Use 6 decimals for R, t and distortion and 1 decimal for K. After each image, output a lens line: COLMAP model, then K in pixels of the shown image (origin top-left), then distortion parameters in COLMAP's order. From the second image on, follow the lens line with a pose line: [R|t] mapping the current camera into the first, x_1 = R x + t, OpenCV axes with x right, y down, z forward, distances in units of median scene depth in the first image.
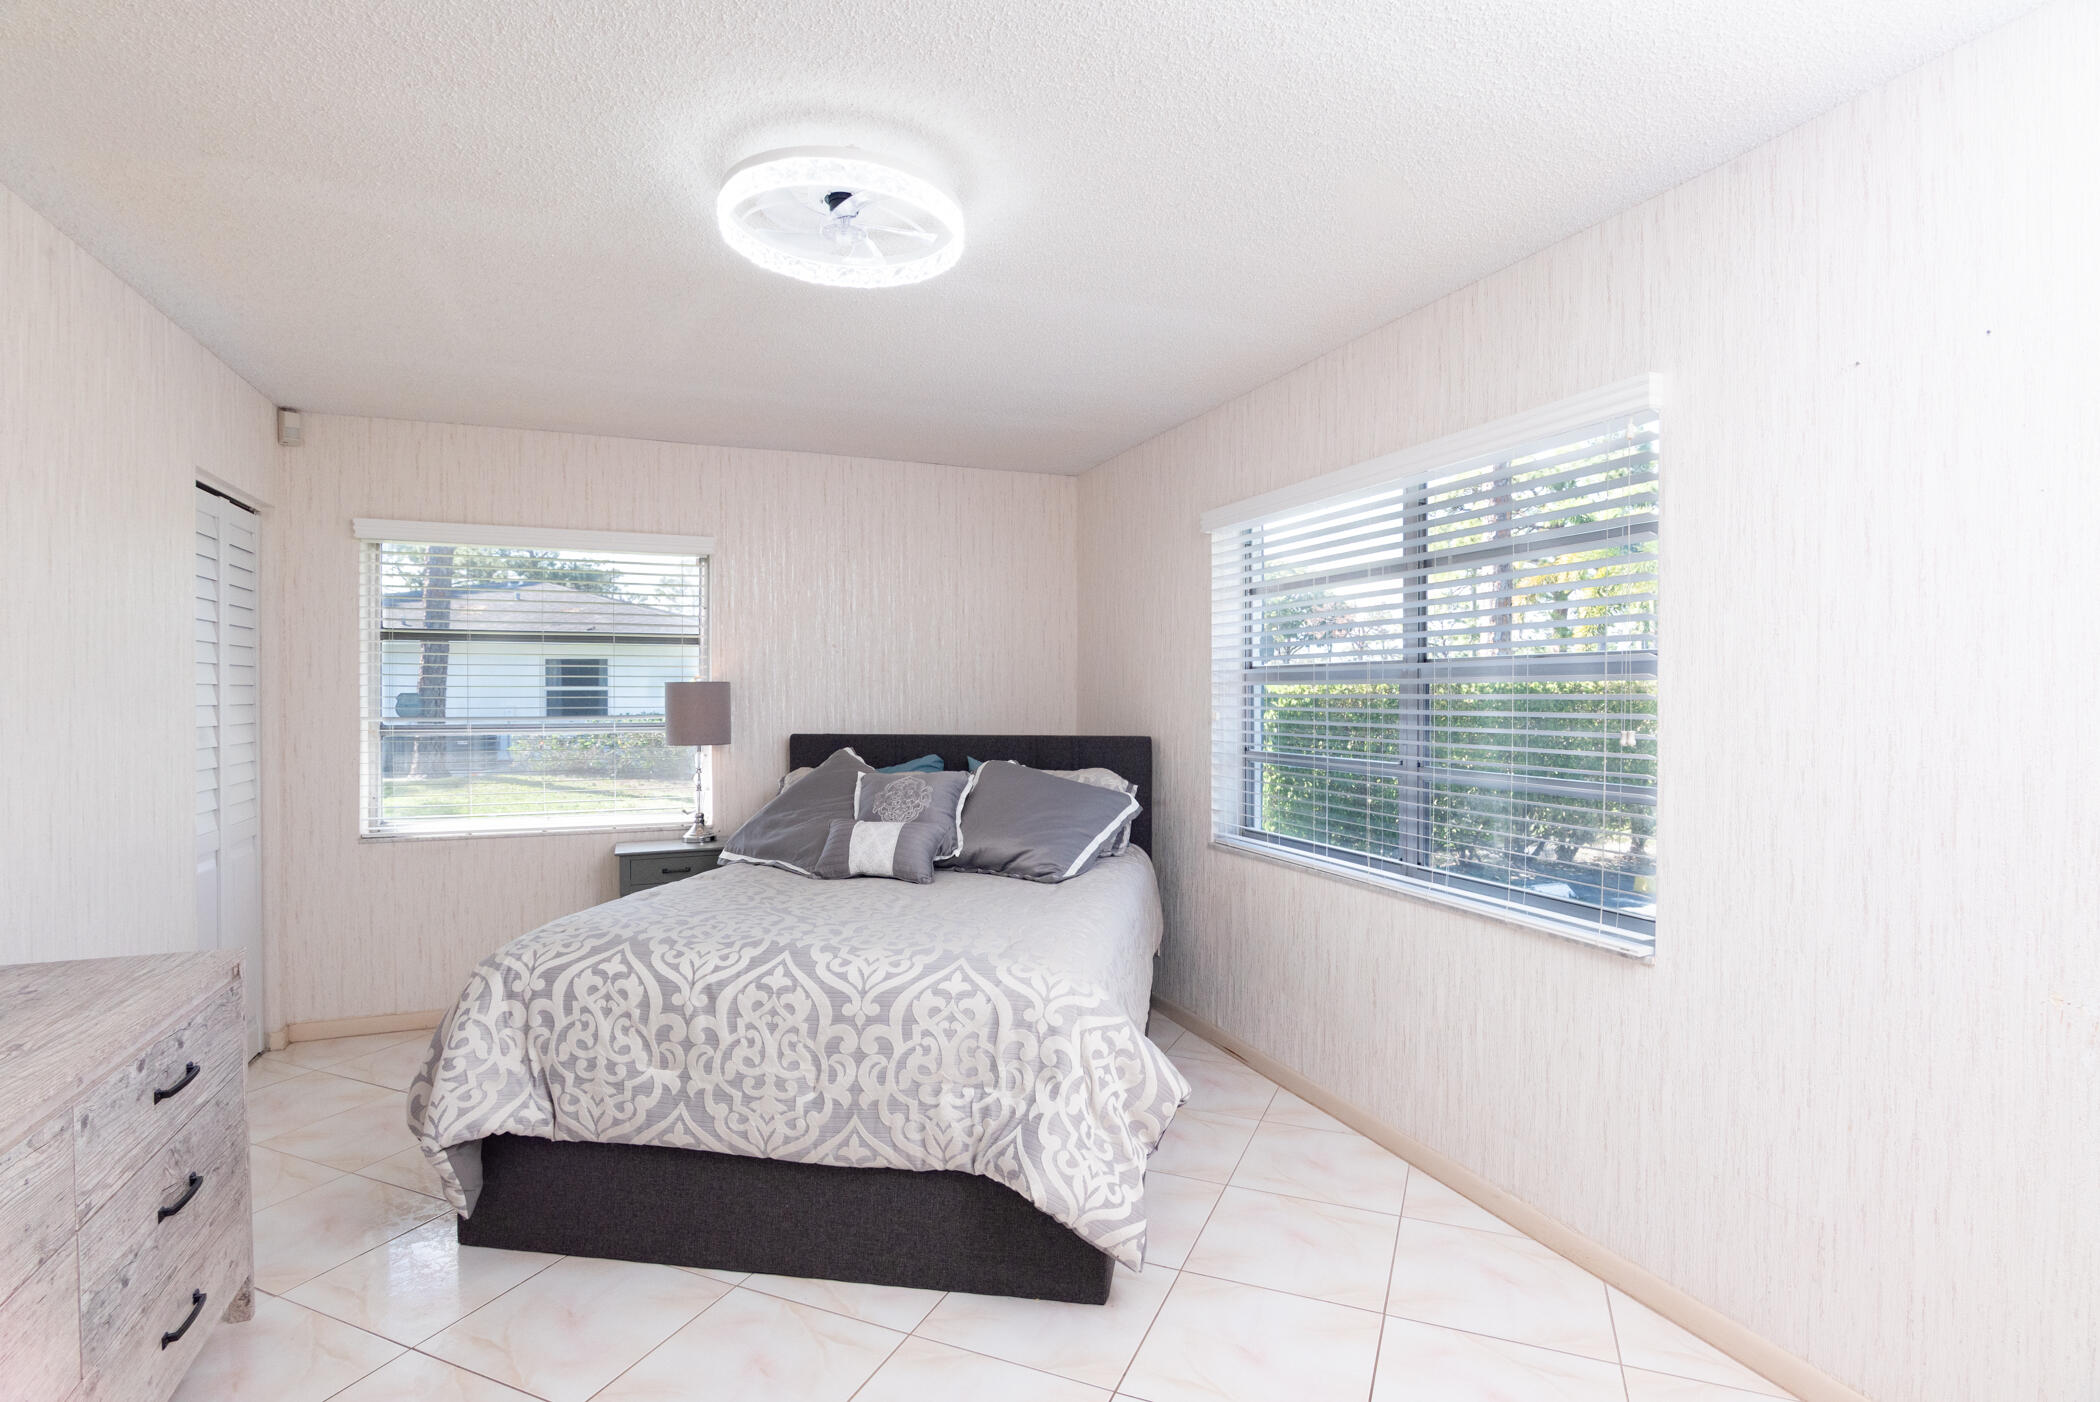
lens RADIAL K [[1083.4, 0, 1050.0], [0, 1083.4, 701.0], [0, 0, 1]] dist [-0.001699, -0.000092]
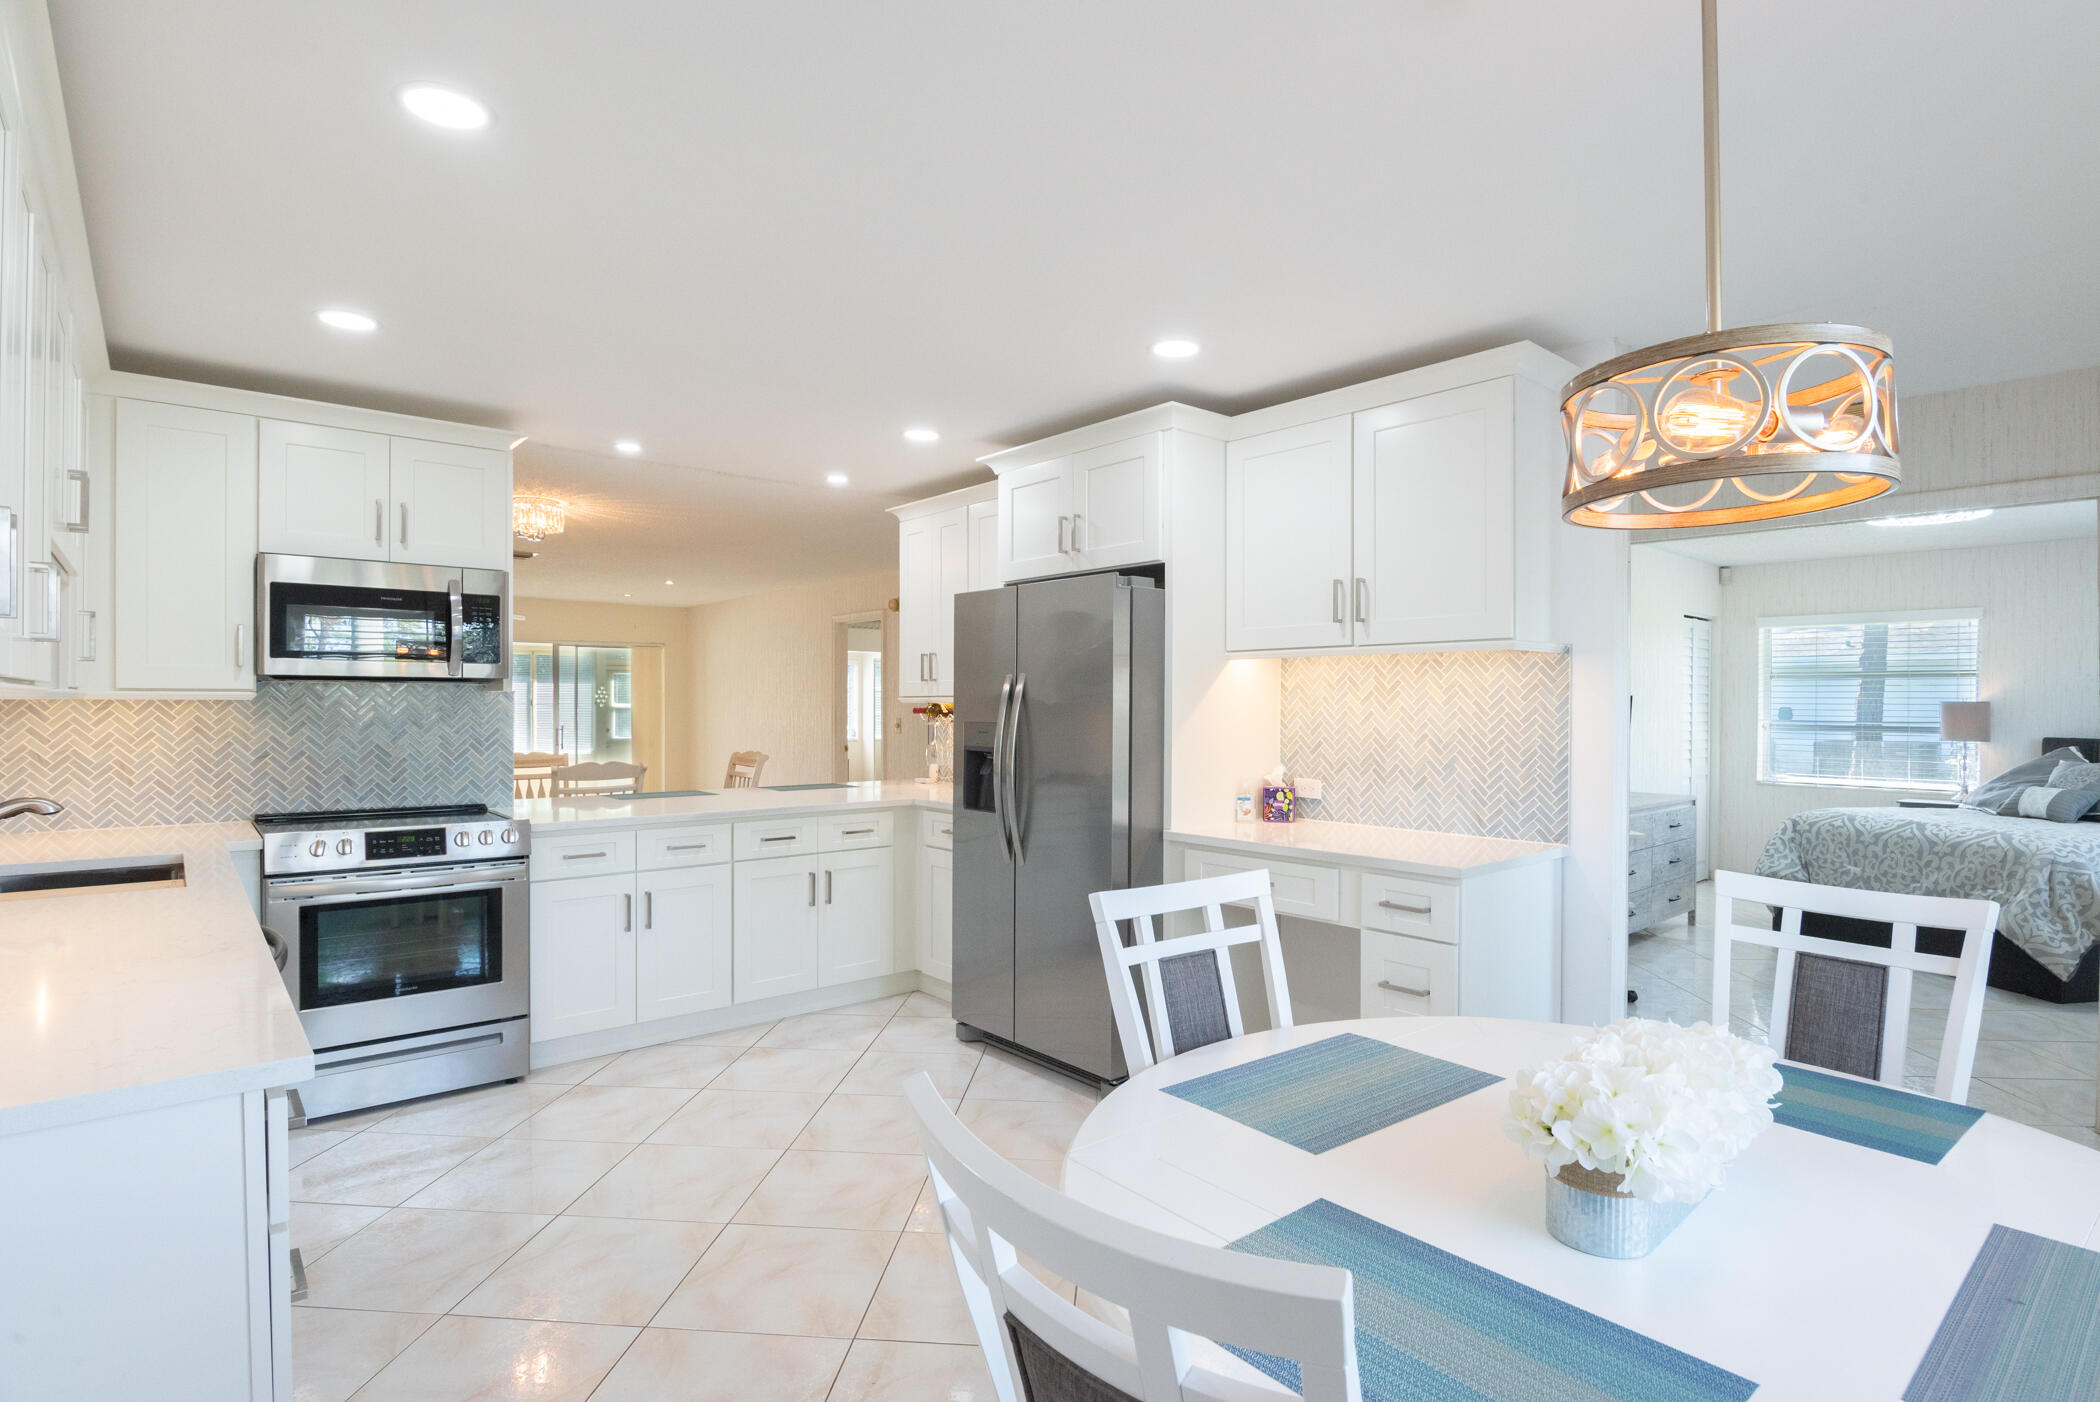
lens RADIAL K [[1037.3, 0, 1050.0], [0, 1037.3, 701.0], [0, 0, 1]] dist [-0.058908, -0.000320]
pose [[0.333722, -0.004601, -0.942660, 1.082007], [-0.010934, 0.999902, -0.008751, 0.018750], [0.942608, 0.013227, 0.333639, -1.350627]]
